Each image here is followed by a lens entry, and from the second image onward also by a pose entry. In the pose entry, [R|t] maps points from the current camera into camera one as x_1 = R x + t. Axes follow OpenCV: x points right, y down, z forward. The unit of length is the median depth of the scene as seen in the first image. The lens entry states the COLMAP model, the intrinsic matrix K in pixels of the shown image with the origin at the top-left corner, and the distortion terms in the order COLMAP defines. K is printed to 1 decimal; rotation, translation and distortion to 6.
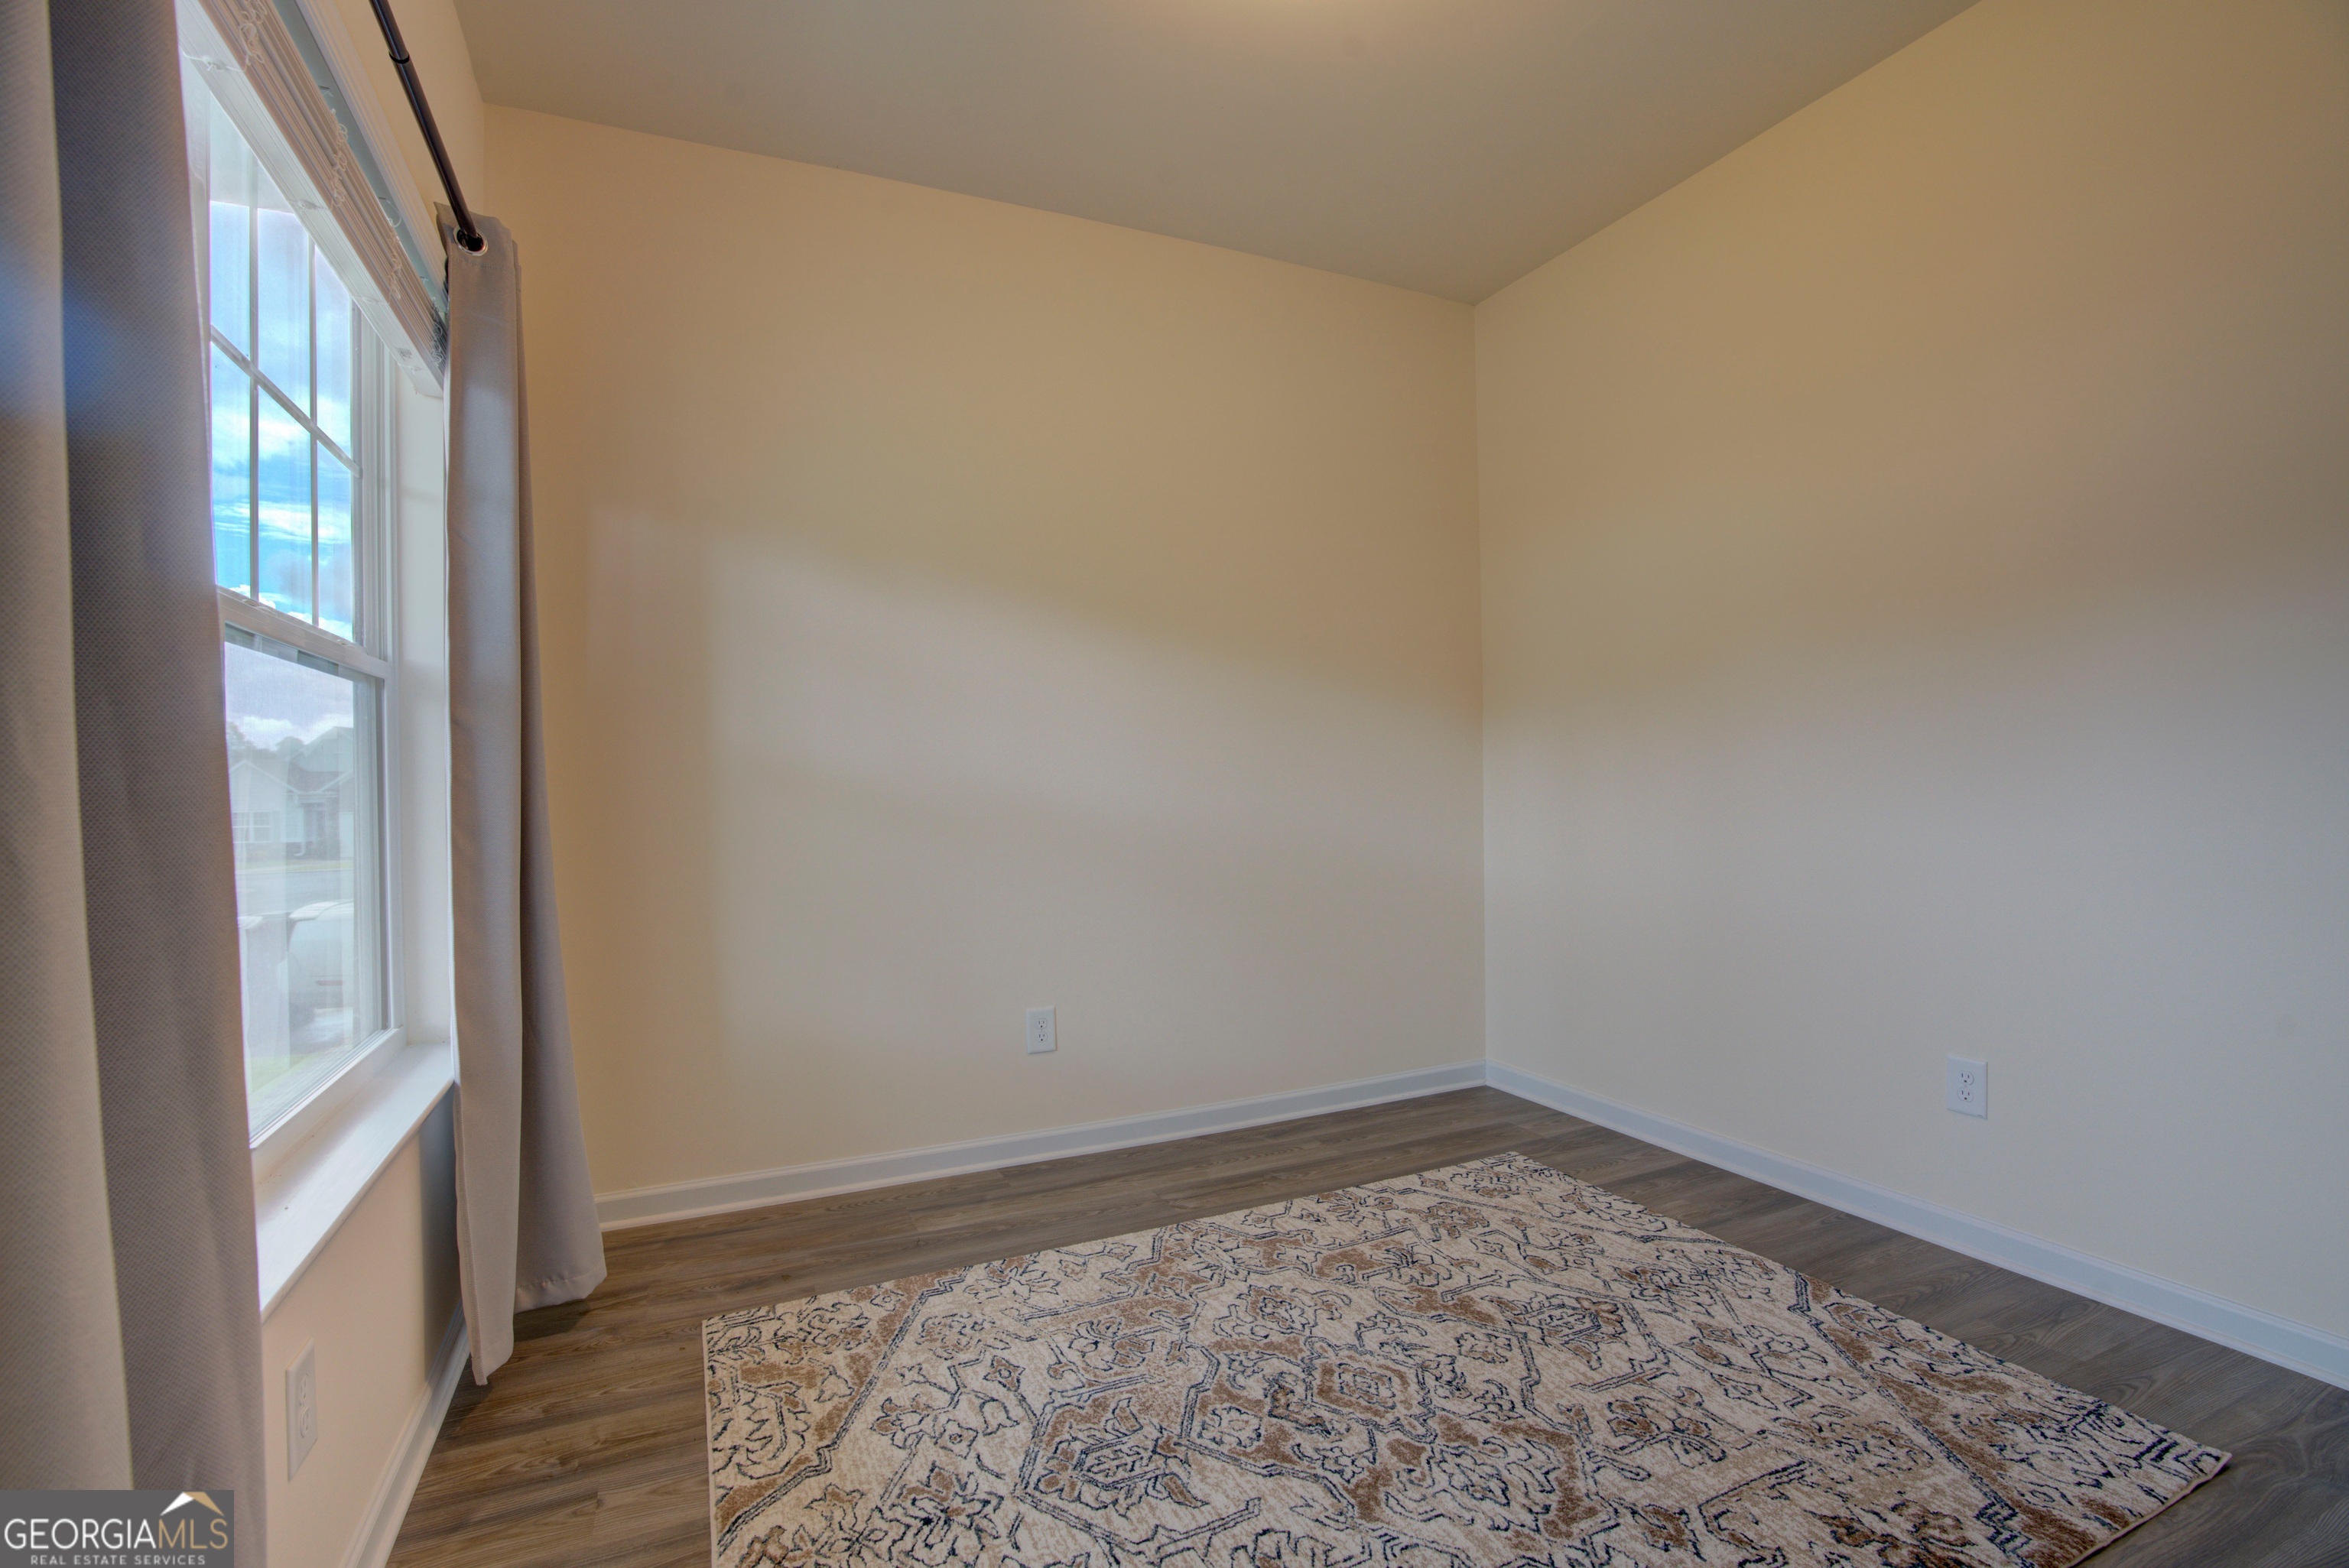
lens RADIAL K [[1051.6, 0, 1149.5], [0, 1051.6, 770.7], [0, 0, 1]] dist [-0.059270, 0.016477]
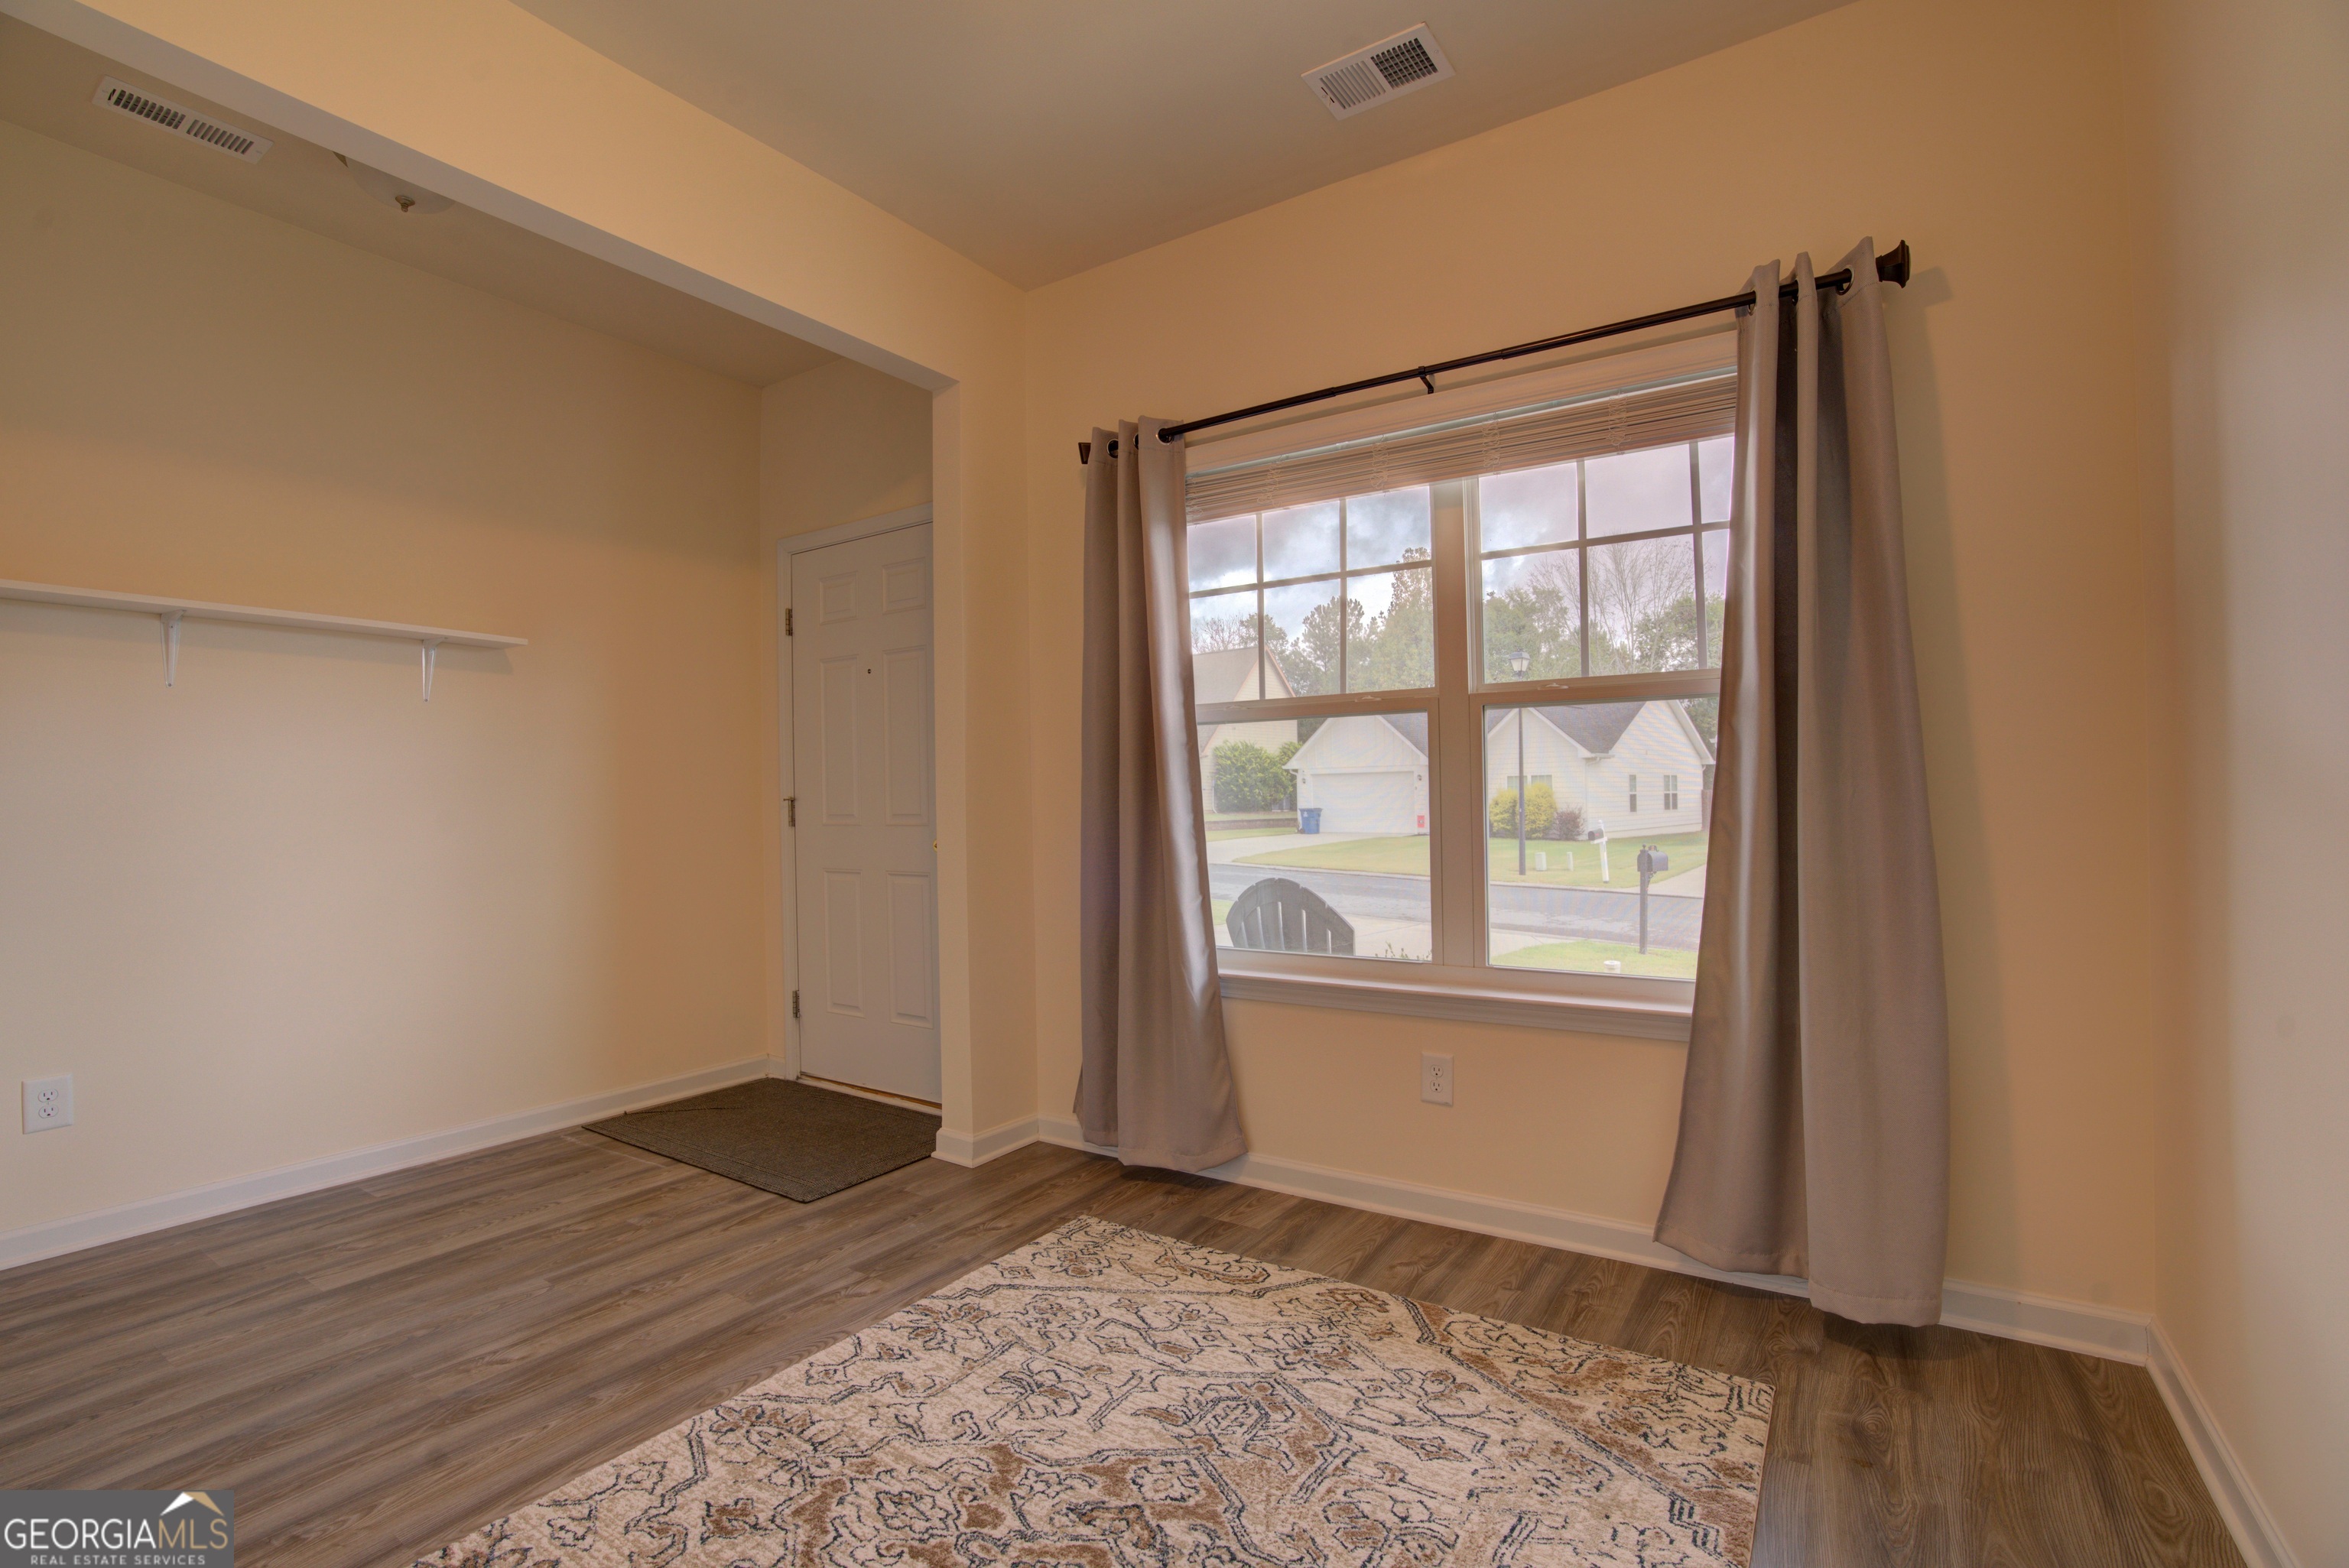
lens RADIAL K [[1051.6, 0, 1166.7], [0, 1051.6, 775.4], [0, 0, 1]] dist [-0.059270, 0.016477]
pose [[-0.839561, 0.021884, -0.542825, 0.527712], [0.036690, 0.999191, -0.016463, 0.007920], [0.542025, -0.033737, -0.839685, 1.663069]]
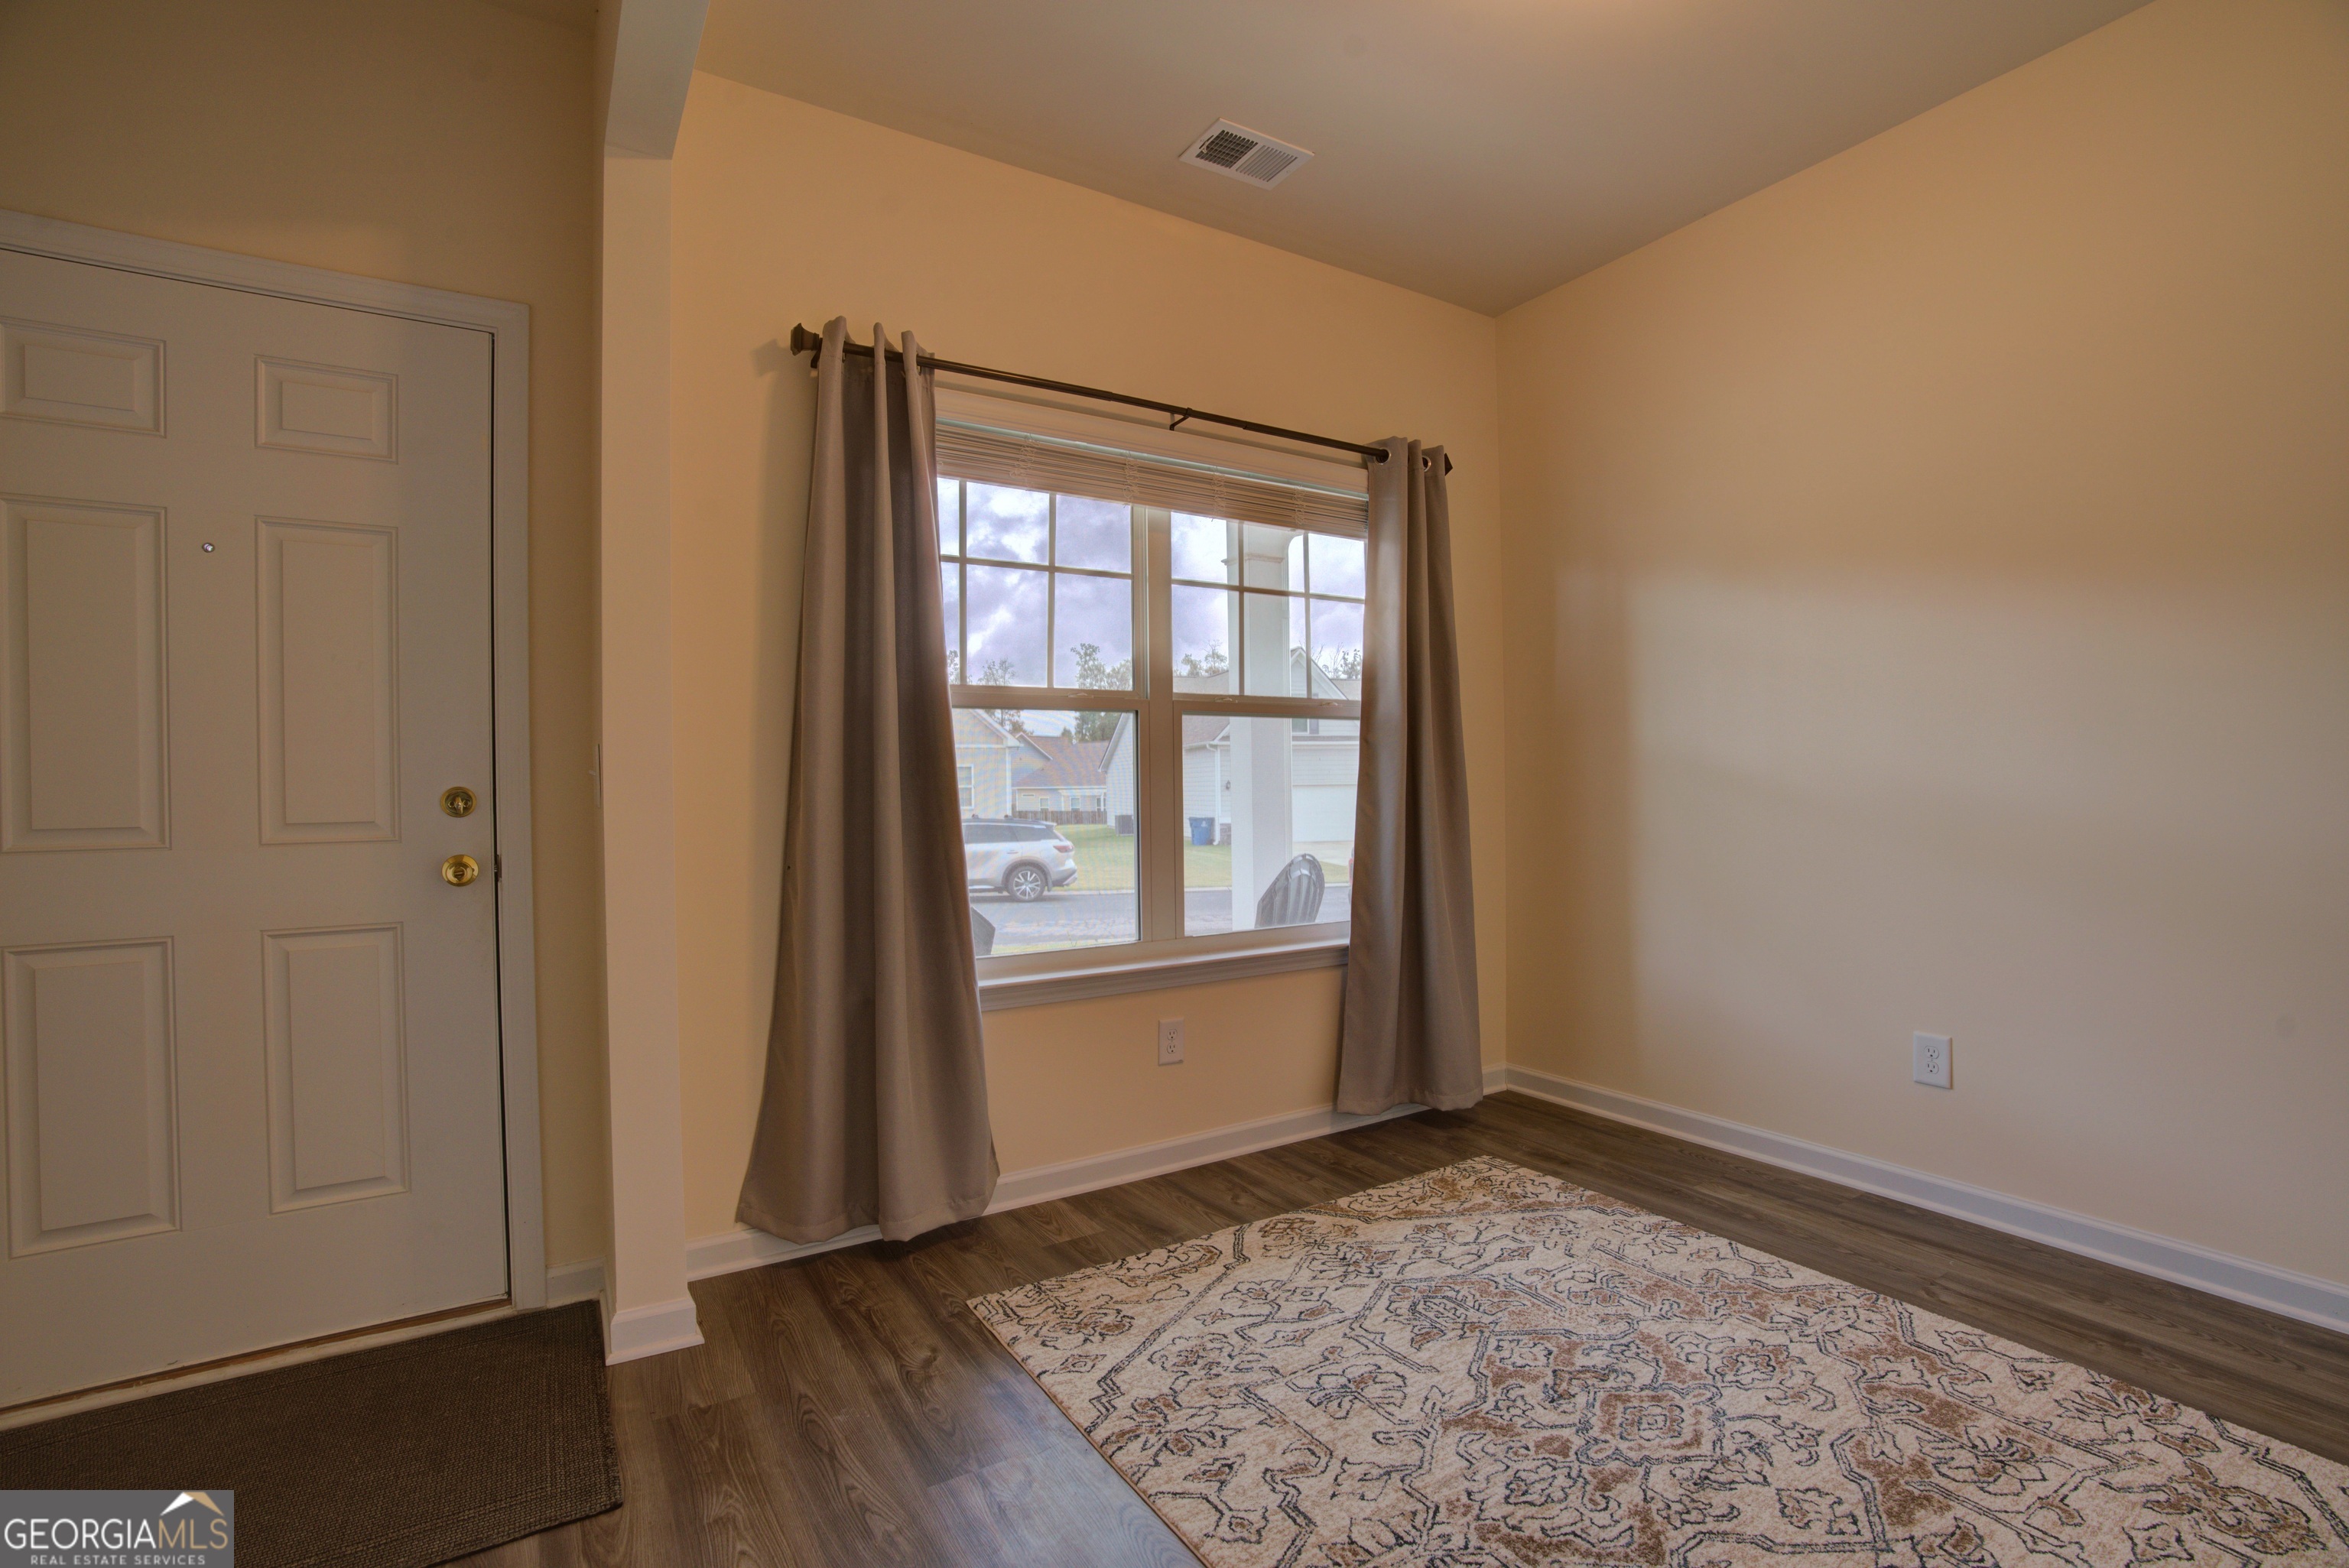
lens RADIAL K [[1051.6, 0, 1170.8], [0, 1051.6, 785.1], [0, 0, 1]] dist [-0.059270, 0.016477]
pose [[0.133332, 0.015751, -0.990946, 1.039709], [0.021772, 0.999586, 0.018818, -0.011094], [0.990832, -0.024084, 0.132933, 0.445040]]
